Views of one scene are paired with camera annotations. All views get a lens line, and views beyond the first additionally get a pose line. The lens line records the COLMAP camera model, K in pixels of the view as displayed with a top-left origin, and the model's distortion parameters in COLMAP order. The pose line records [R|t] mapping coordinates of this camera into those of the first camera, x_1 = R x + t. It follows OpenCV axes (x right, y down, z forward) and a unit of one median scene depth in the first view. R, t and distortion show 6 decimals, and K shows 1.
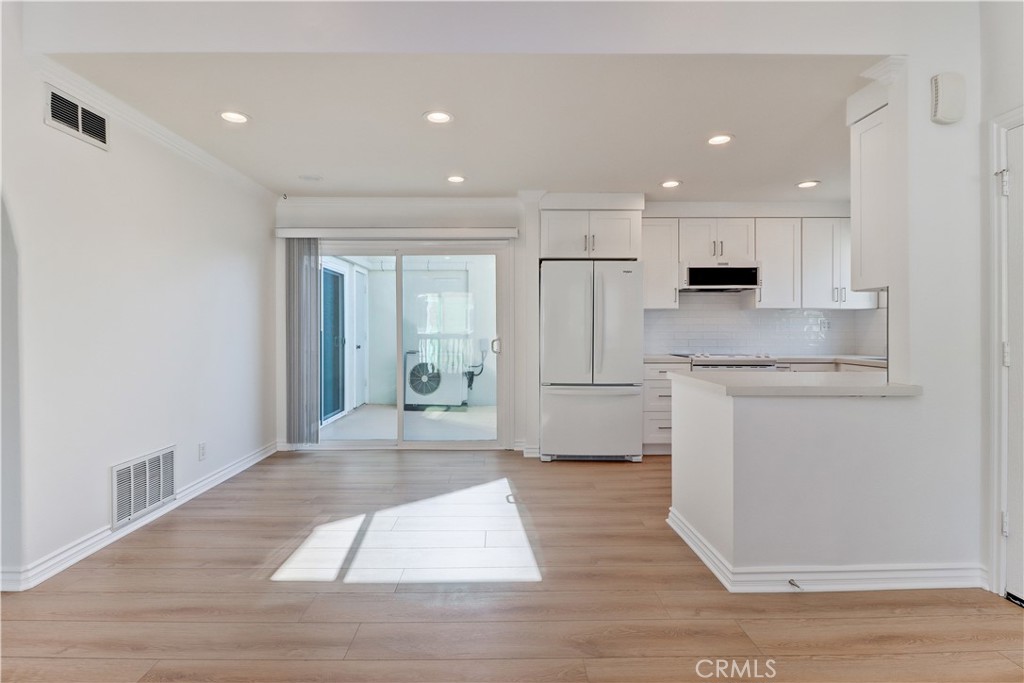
lens RADIAL K [[504.0, 0, 502.2], [0, 504.0, 333.4], [0, 0, 1]] dist [0.002567, -0.005616]
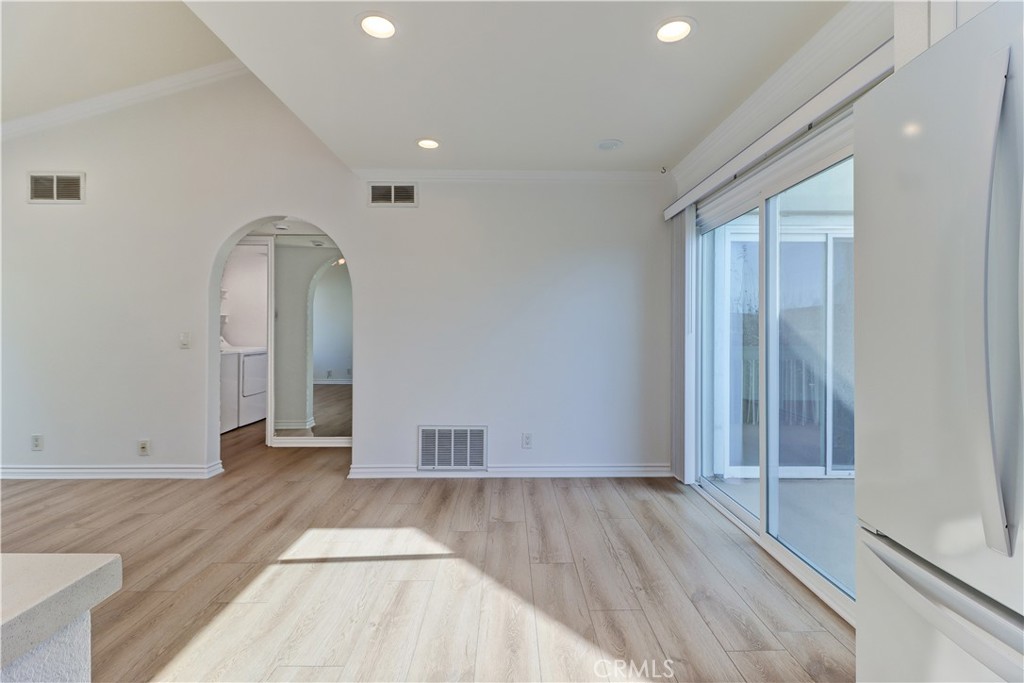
lens RADIAL K [[474.0, 0, 532.4], [0, 474.0, 329.7], [0, 0, 1]] dist [0.010971, -0.004762]
pose [[0.009514, 0.001137, -0.999954, 0.348473], [-0.011113, 0.999938, 0.001031, -0.007617], [0.999893, 0.011103, 0.009526, 0.785527]]
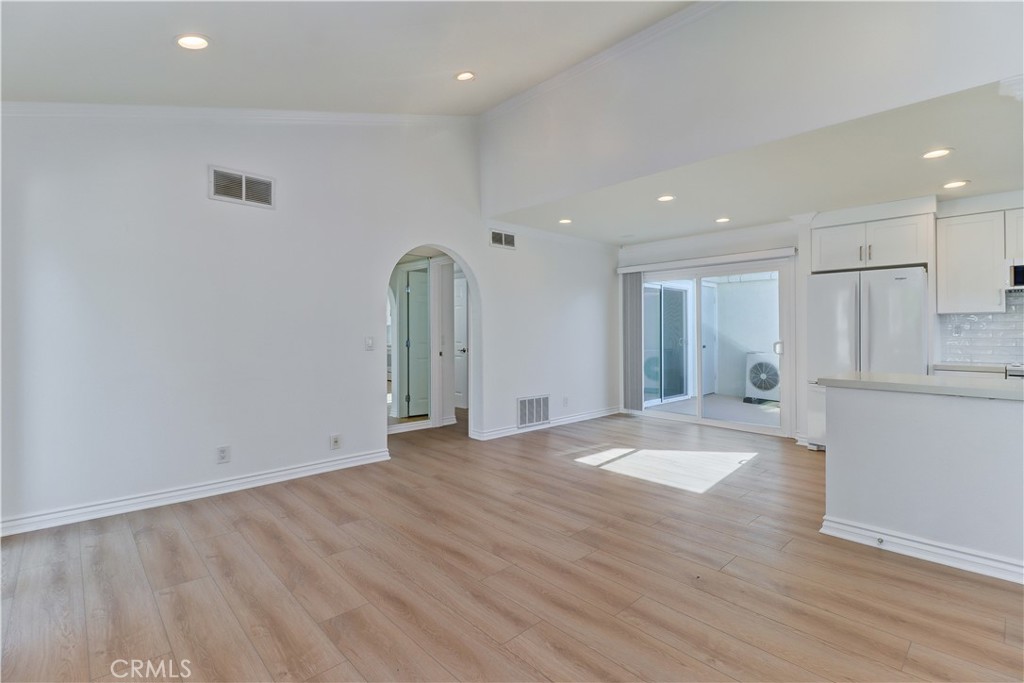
lens RADIAL K [[474.0, 0, 512.0], [0, 474.0, 331.4], [0, 0, 1]] dist [0.010971, -0.004762]
pose [[0.679718, 0.001535, -0.733472, 0.404931], [-0.008027, 0.999953, -0.005346, -0.002649], [0.733430, 0.009521, 0.679699, -0.228205]]
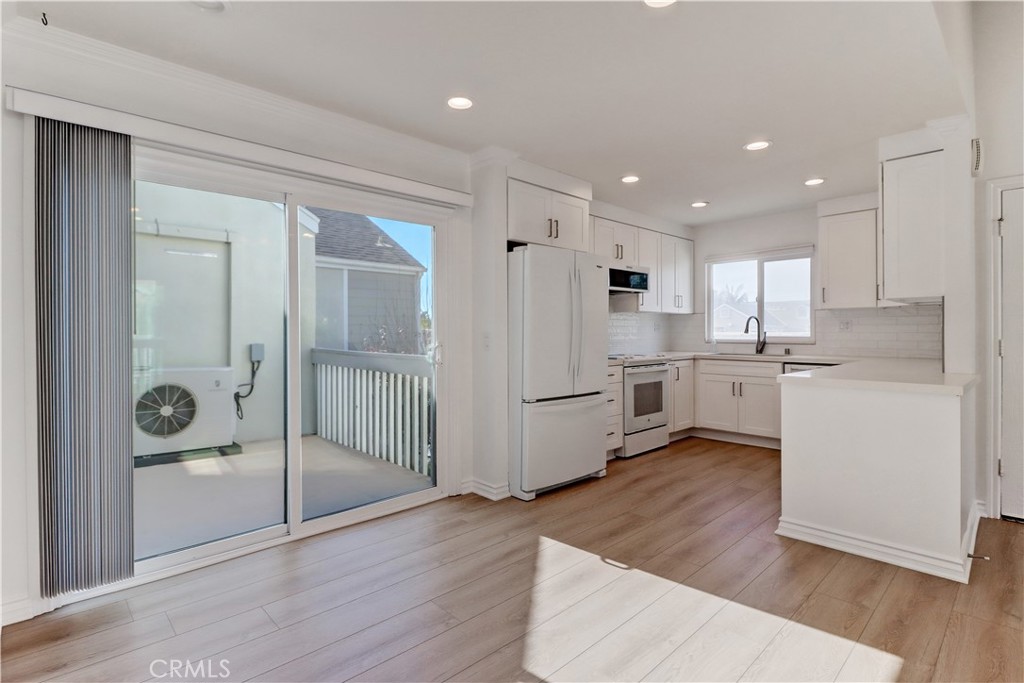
lens RADIAL K [[504.0, 0, 521.2], [0, 504.0, 332.0], [0, 0, 1]] dist [0.002567, -0.005616]
pose [[0.717584, -0.003588, 0.696463, -0.454956], [0.006360, 0.999979, -0.001401, -0.005397], [-0.696443, 0.005435, 0.717591, 0.435516]]
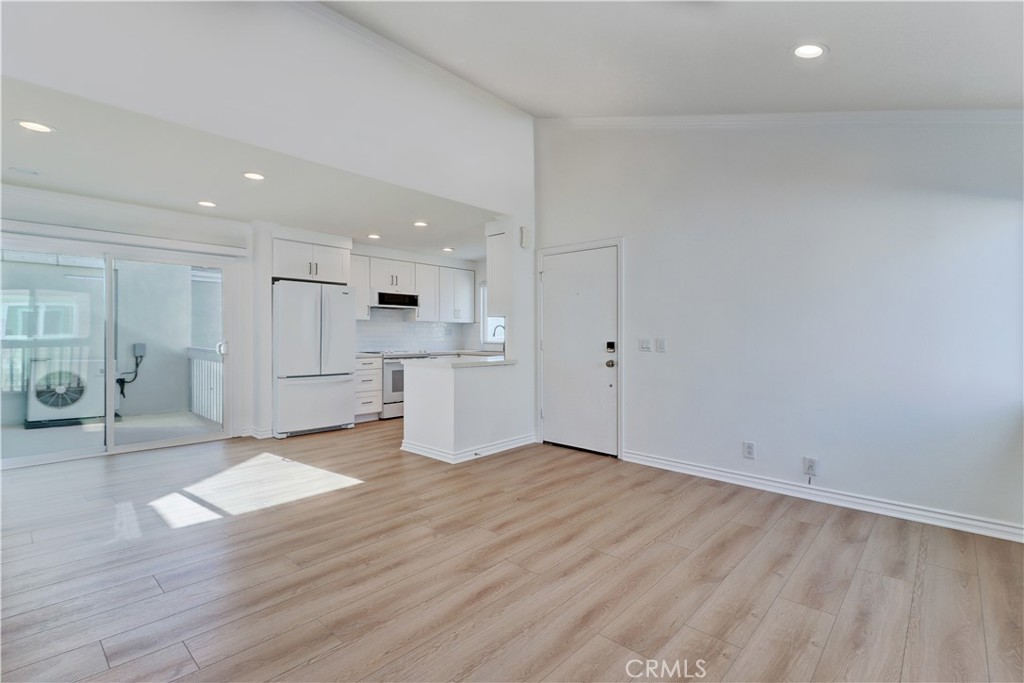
lens RADIAL K [[474.0, 0, 523.9], [0, 474.0, 336.2], [0, 0, 1]] dist [0.010971, -0.004762]
pose [[0.671791, -0.000297, 0.740741, -0.380334], [0.001898, 0.999997, -0.001321, -0.000491], [-0.740739, 0.002294, 0.671789, -0.245233]]
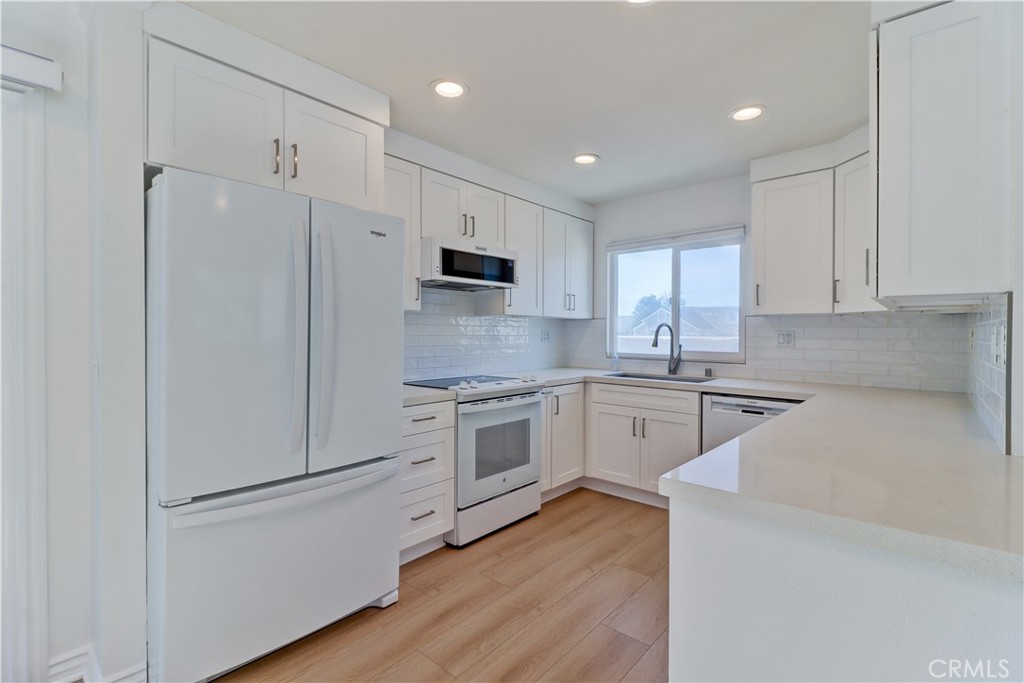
lens RADIAL K [[474.0, 0, 525.7], [0, 474.0, 335.6], [0, 0, 1]] dist [0.010971, -0.004762]
pose [[0.645819, -0.002423, 0.763487, -0.014576], [-0.001554, 0.999989, 0.004489, -0.023419], [-0.763489, -0.004085, 0.645808, 0.561316]]
